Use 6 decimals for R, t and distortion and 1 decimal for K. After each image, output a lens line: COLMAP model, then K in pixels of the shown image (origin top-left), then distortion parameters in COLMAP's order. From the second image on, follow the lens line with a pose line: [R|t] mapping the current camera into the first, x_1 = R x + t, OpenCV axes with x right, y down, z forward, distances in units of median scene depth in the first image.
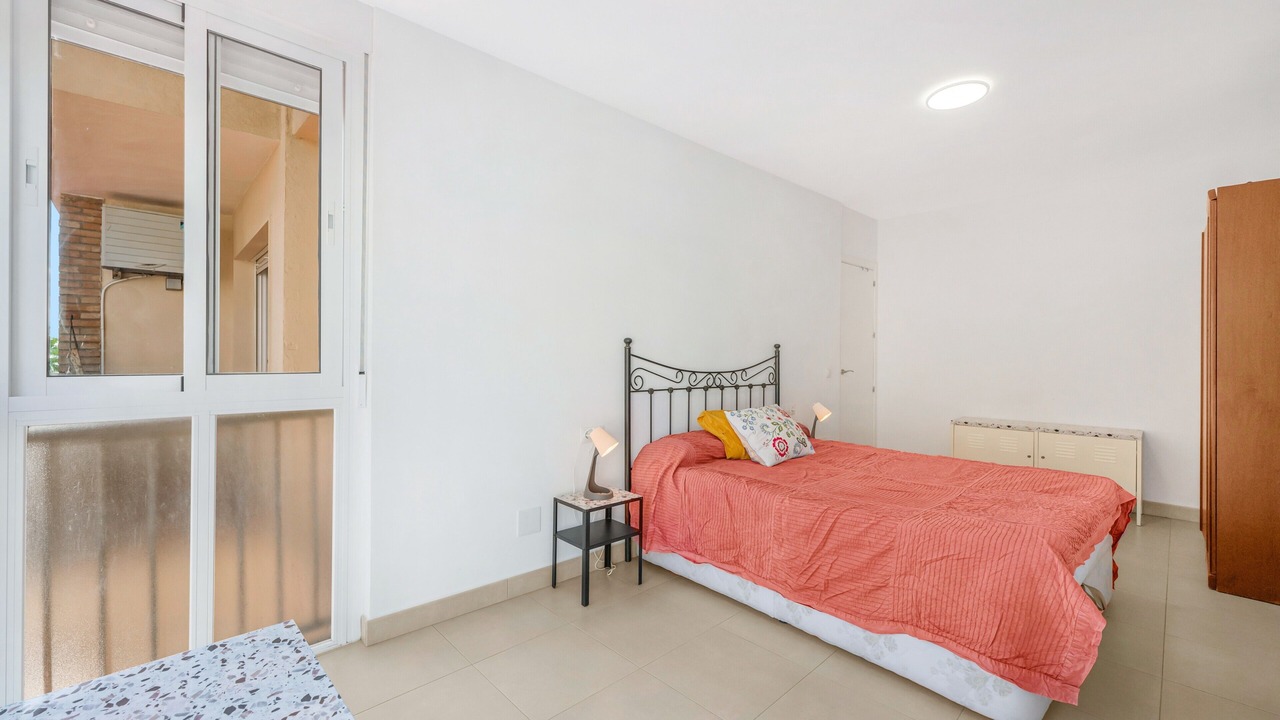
lens RADIAL K [[519.0, 0, 640.0], [0, 519.0, 360.0], [0, 0, 1]] dist [-0.001487, -0.000042]
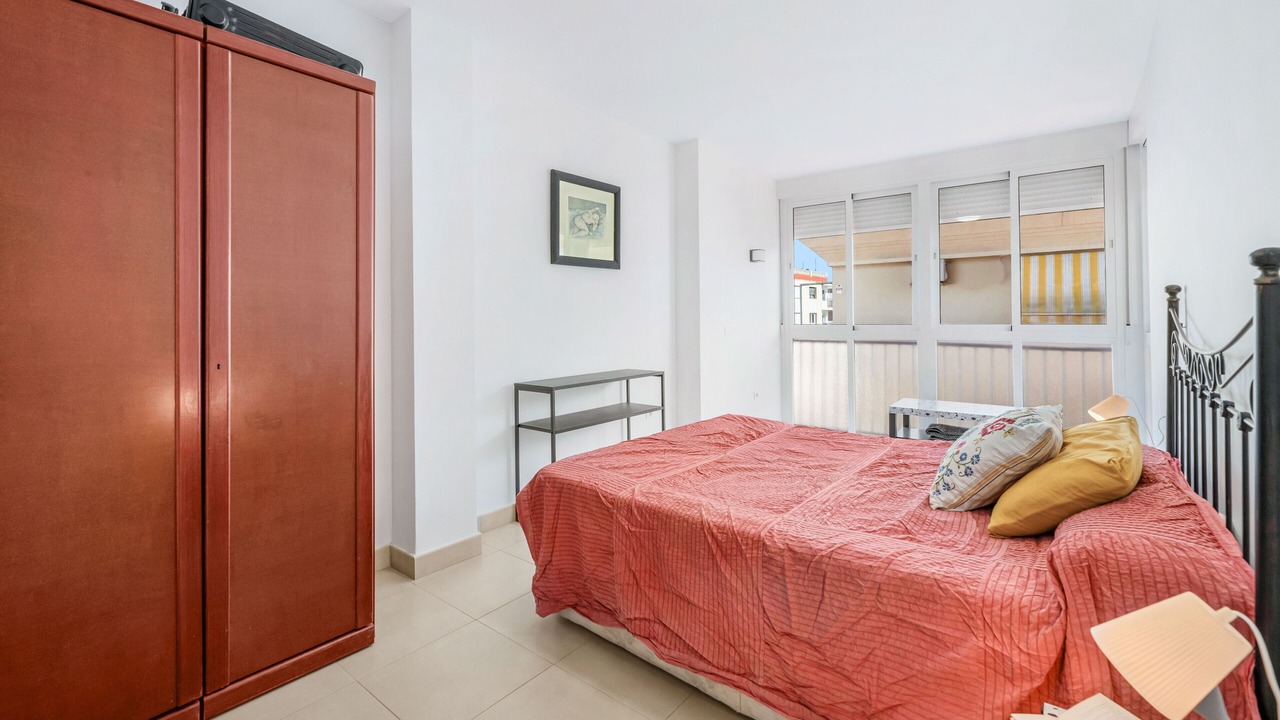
lens RADIAL K [[543.1, 0, 647.2], [0, 543.1, 313.9], [0, 0, 1]] dist [-0.001105, -0.000155]
pose [[-0.989209, 0.000595, -0.146511, 0.765132], [0.001001, 0.999996, -0.002695, -0.004791], [0.146508, -0.002812, -0.989205, 1.637222]]
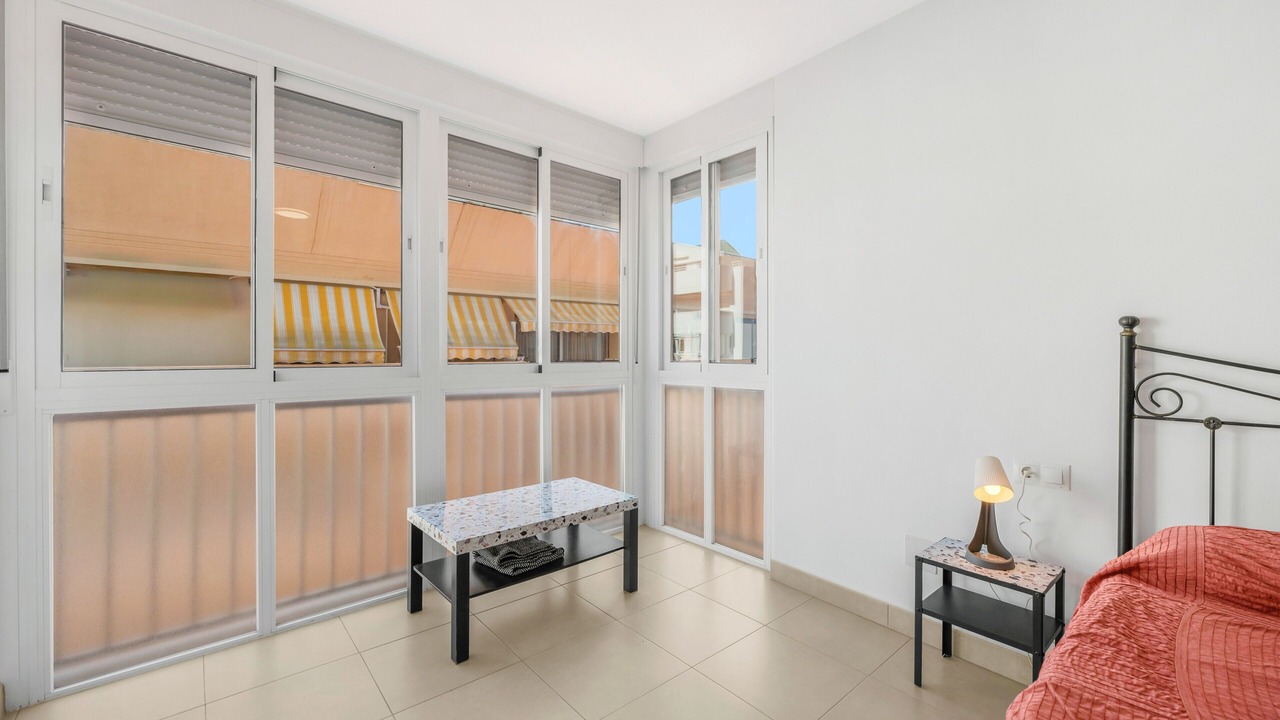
lens RADIAL K [[521.4, 0, 646.8], [0, 521.4, 351.7], [0, 0, 1]] dist [-0.000966, 0.000059]
pose [[-0.048562, -0.005903, -0.998803, 0.559522], [-0.008511, 0.999949, -0.005496, 0.001638], [0.998784, 0.008234, -0.048610, 0.542461]]
